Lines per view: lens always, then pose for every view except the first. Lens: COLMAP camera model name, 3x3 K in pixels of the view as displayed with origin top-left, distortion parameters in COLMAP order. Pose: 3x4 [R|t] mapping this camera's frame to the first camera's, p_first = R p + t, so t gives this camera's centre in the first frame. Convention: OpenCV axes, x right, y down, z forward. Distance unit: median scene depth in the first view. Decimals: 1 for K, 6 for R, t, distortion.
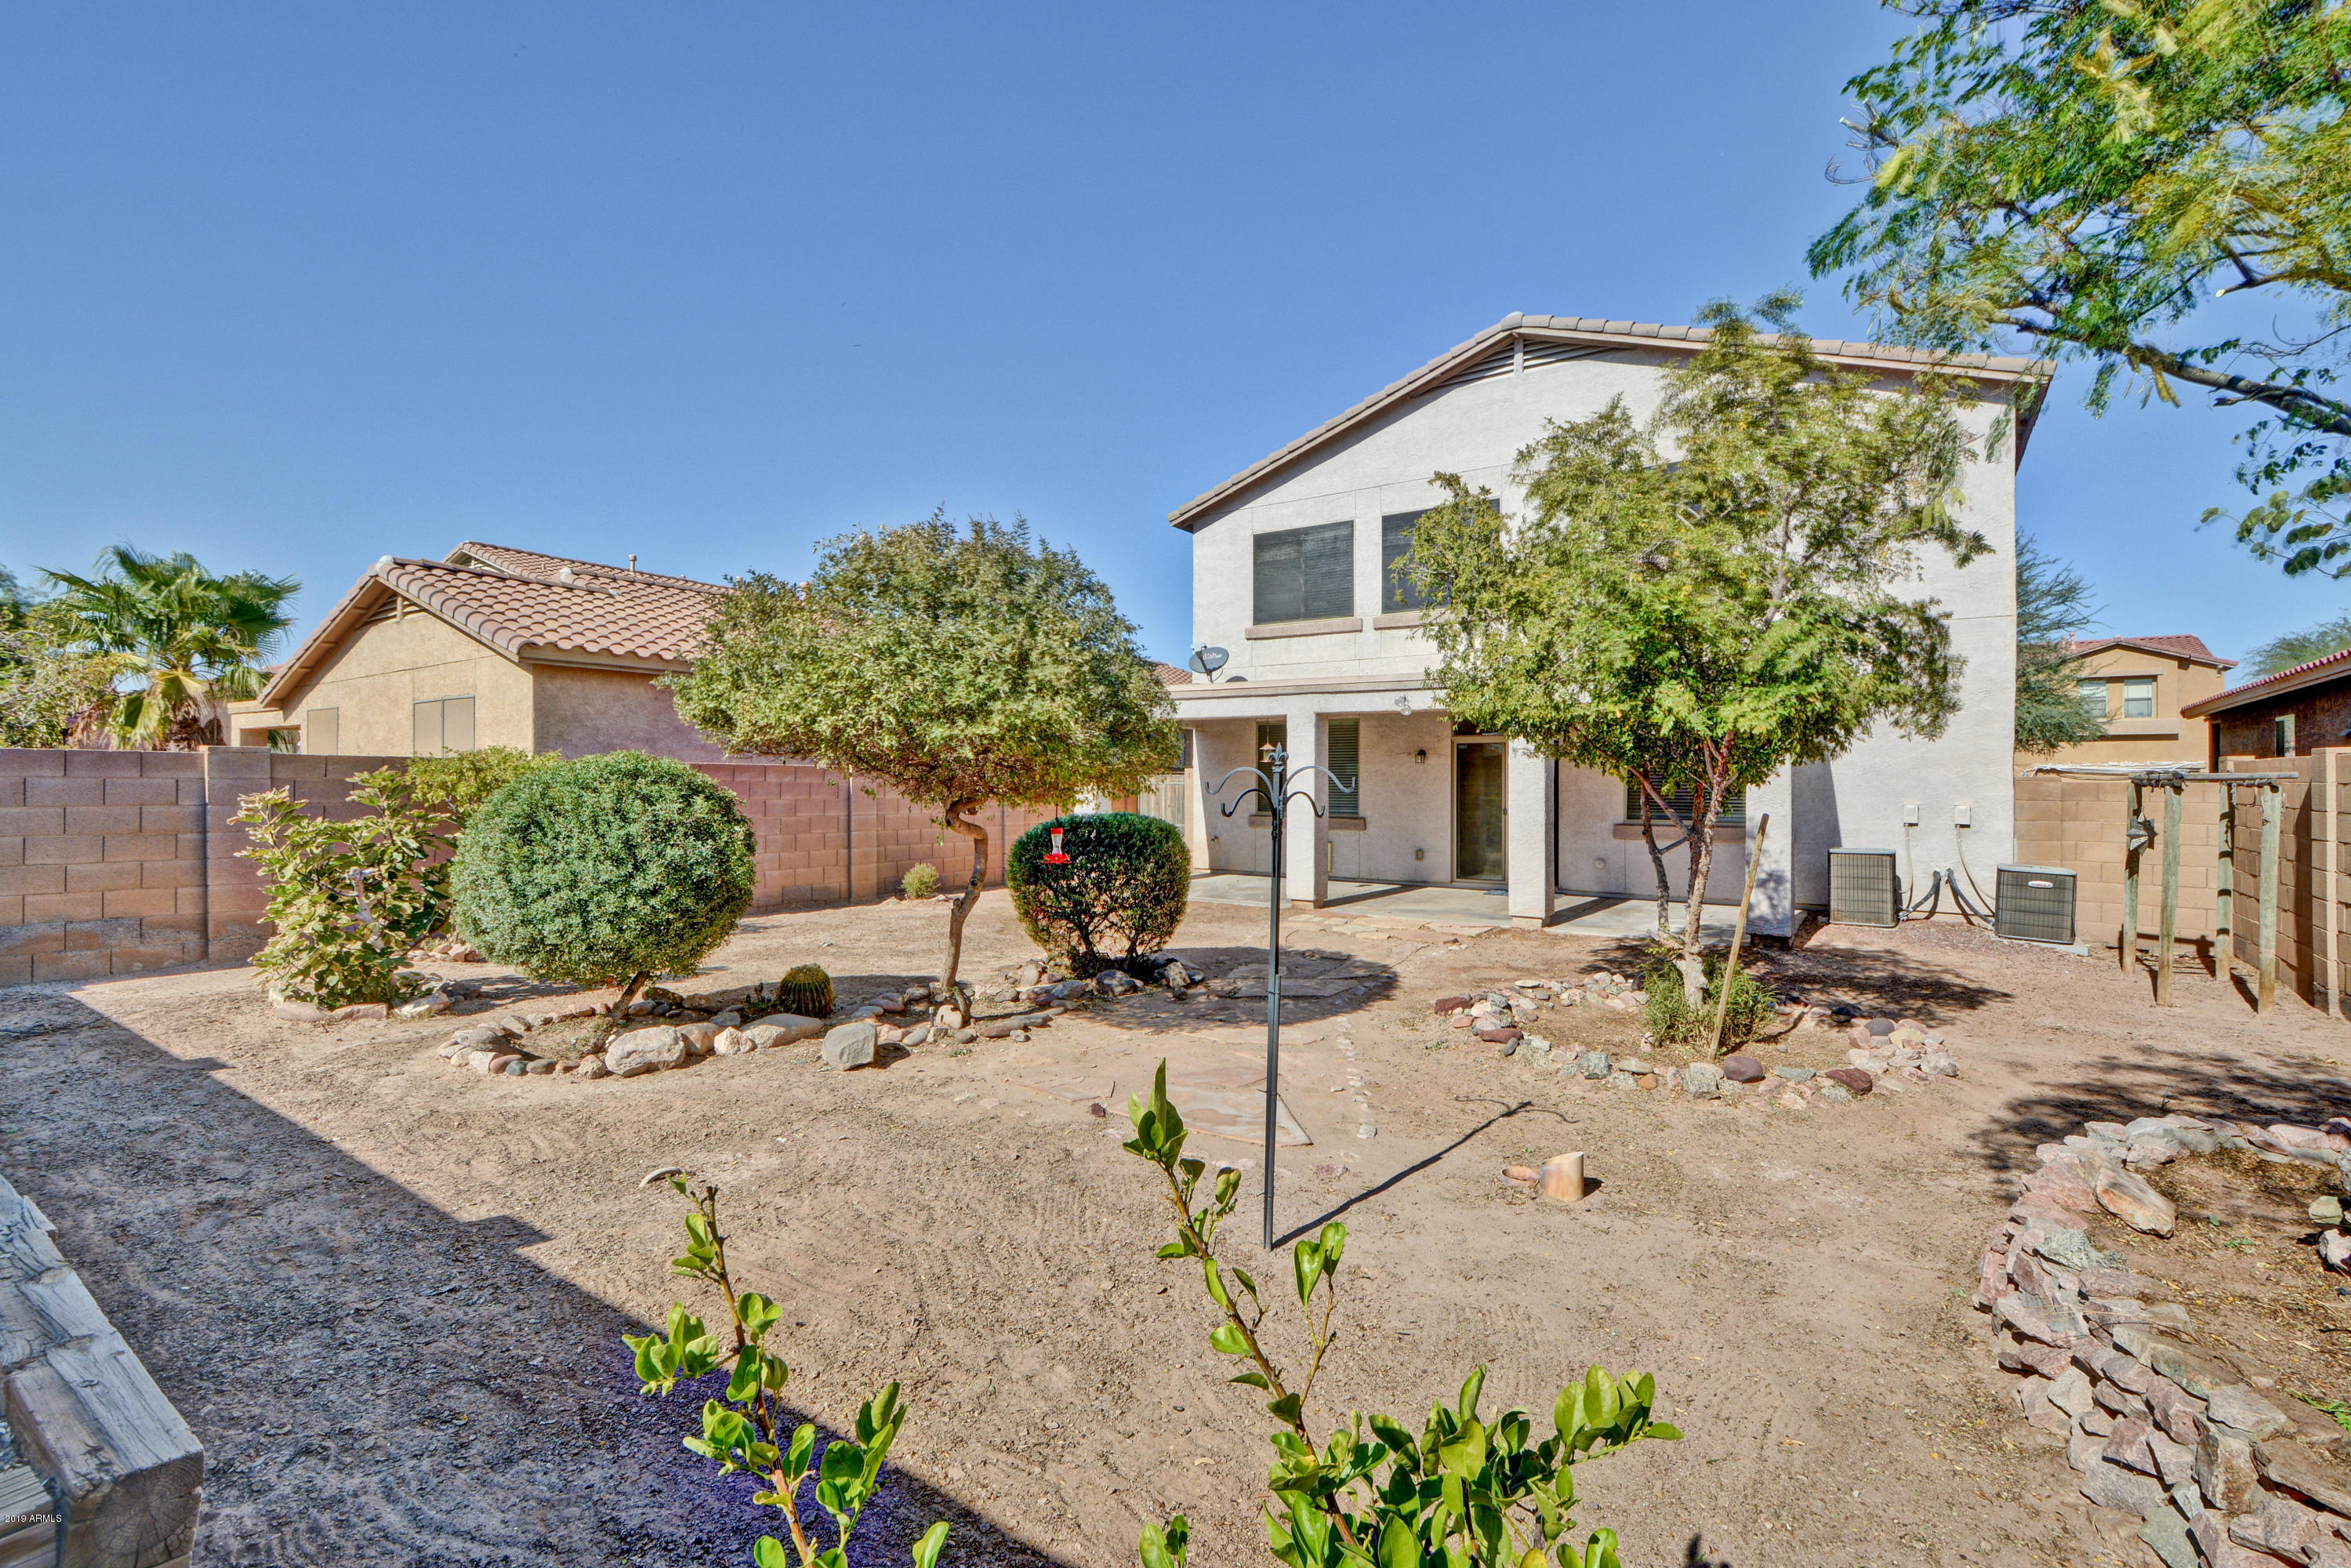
lens RADIAL K [[1046.2, 0, 1188.4], [0, 1046.2, 774.7], [0, 0, 1]] dist [0.002355, -0.002327]
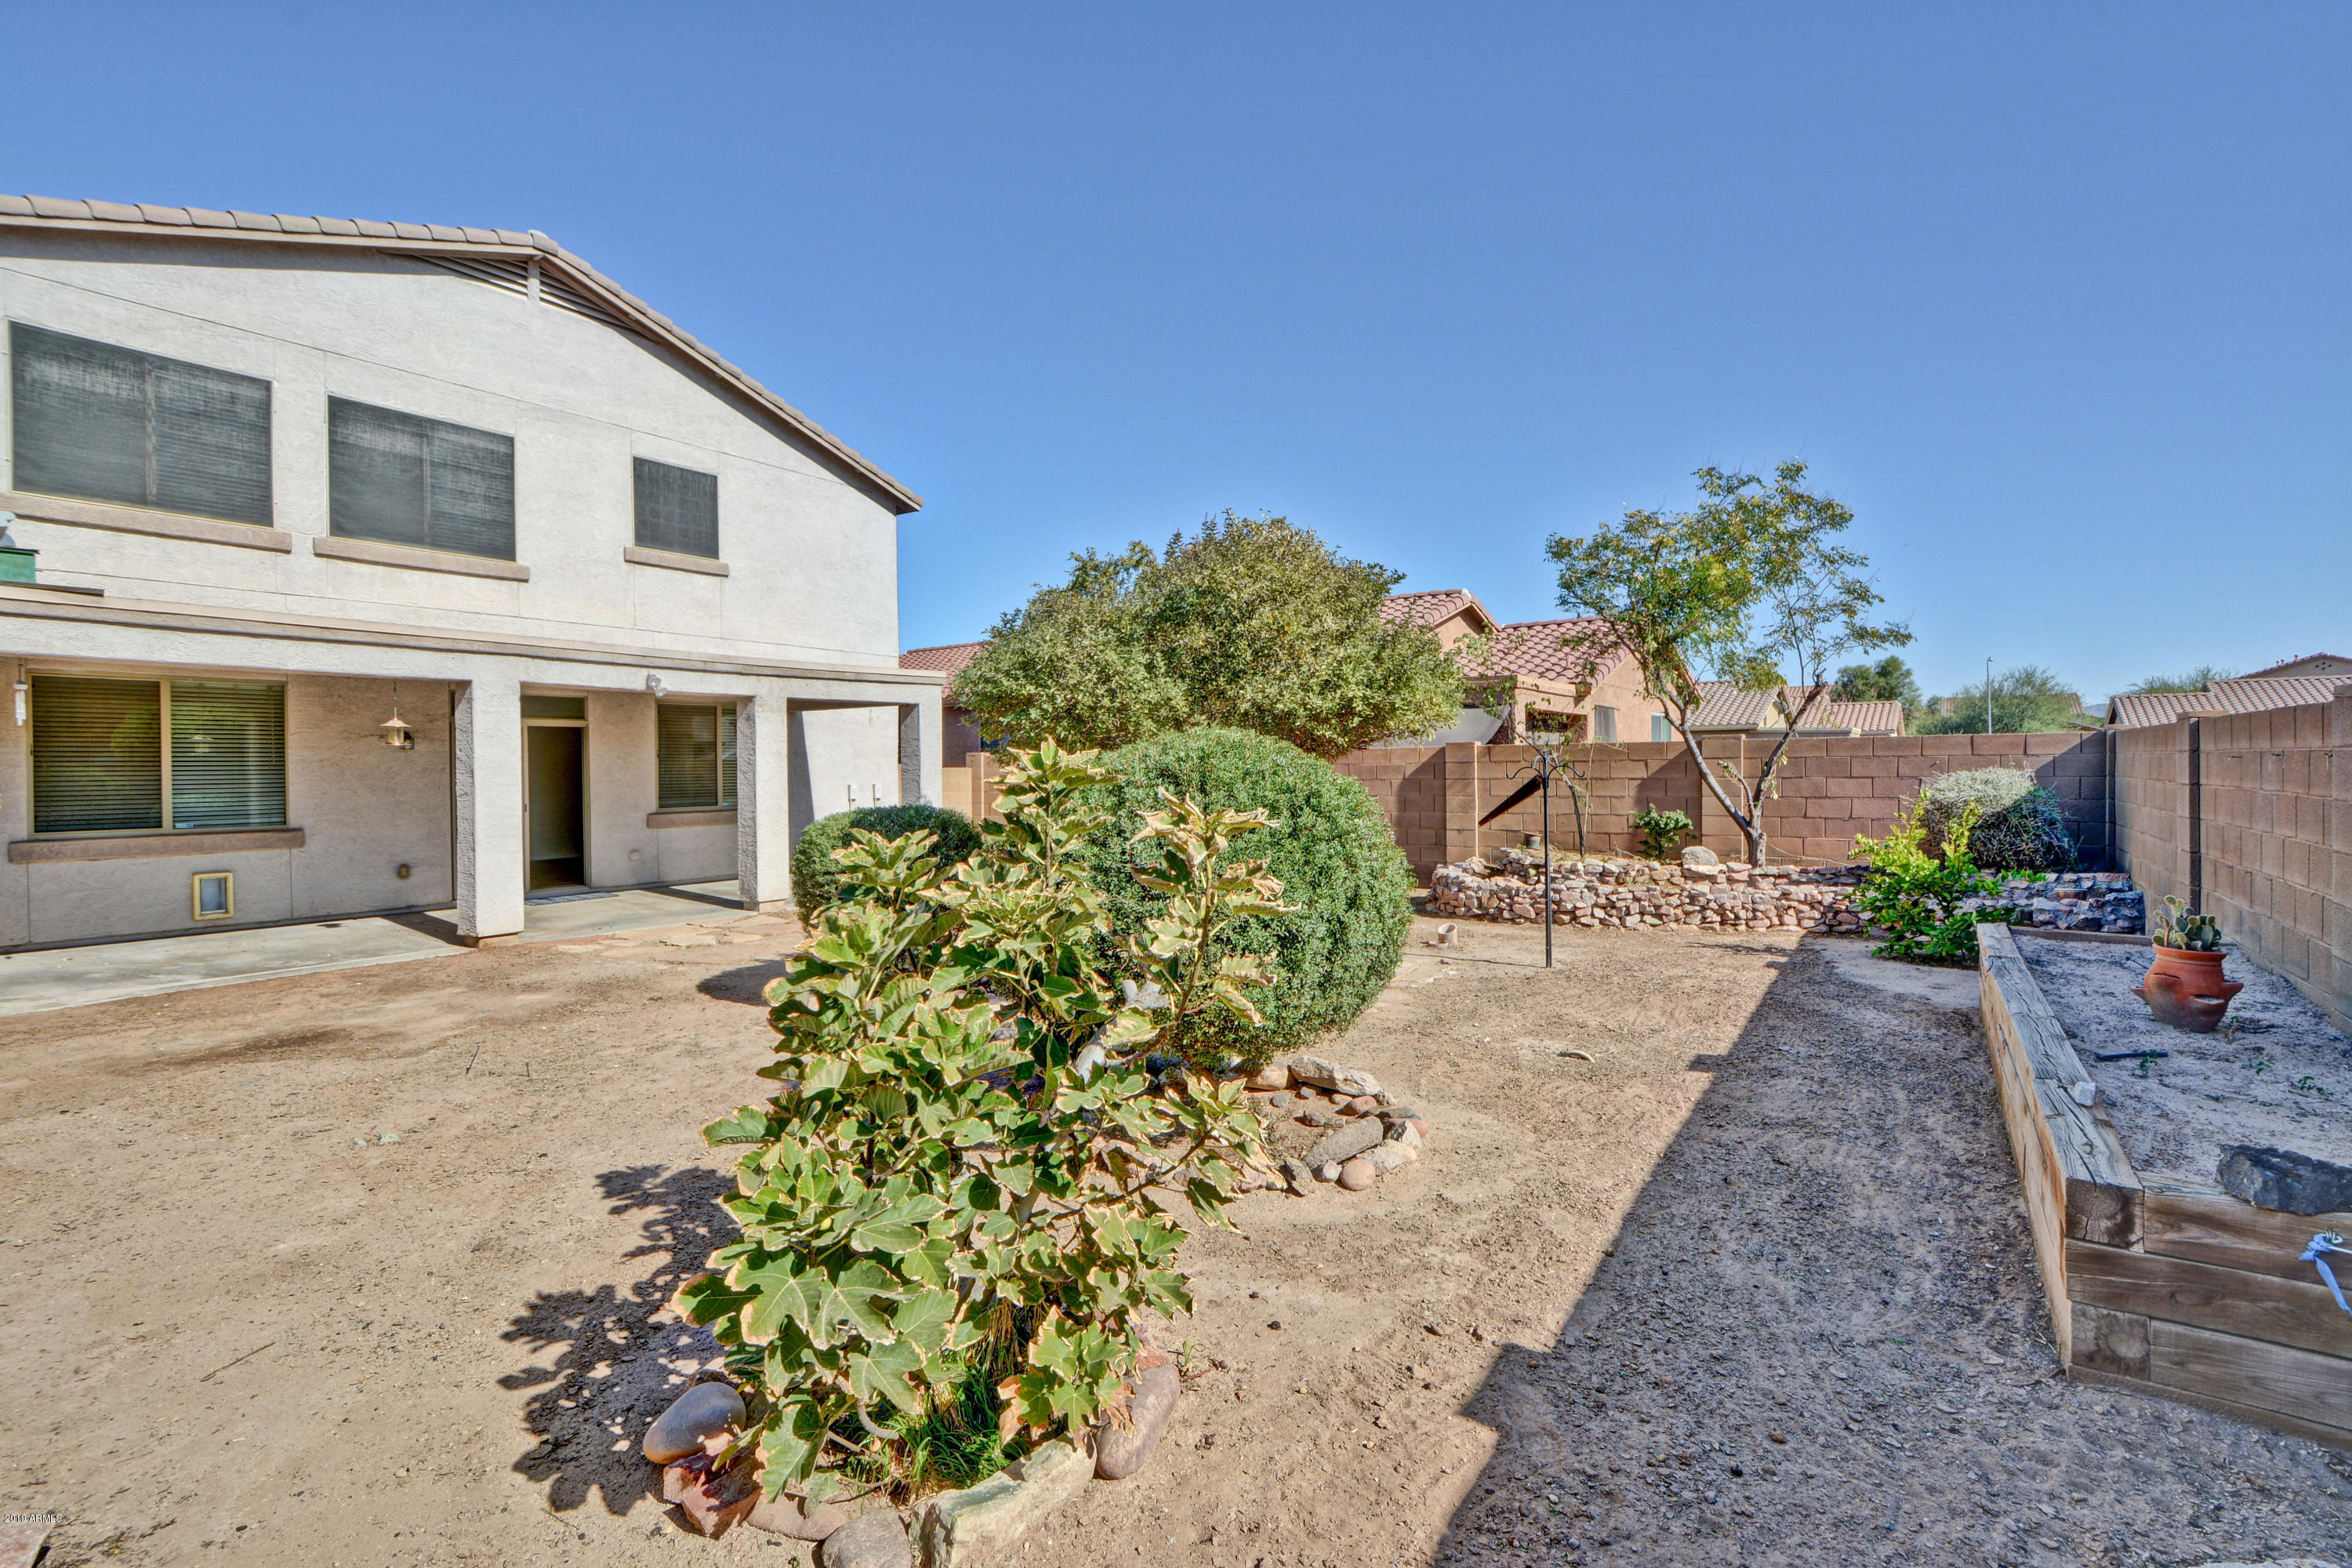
lens RADIAL K [[1046.6, 0, 1188.3], [0, 1046.6, 783.2], [0, 0, 1]] dist [0.002355, -0.002327]
pose [[-0.010908, -0.025830, 0.999607, -0.552557], [0.002627, 0.999662, 0.025860, -0.004331], [-0.999937, 0.002908, -0.010837, 0.451682]]
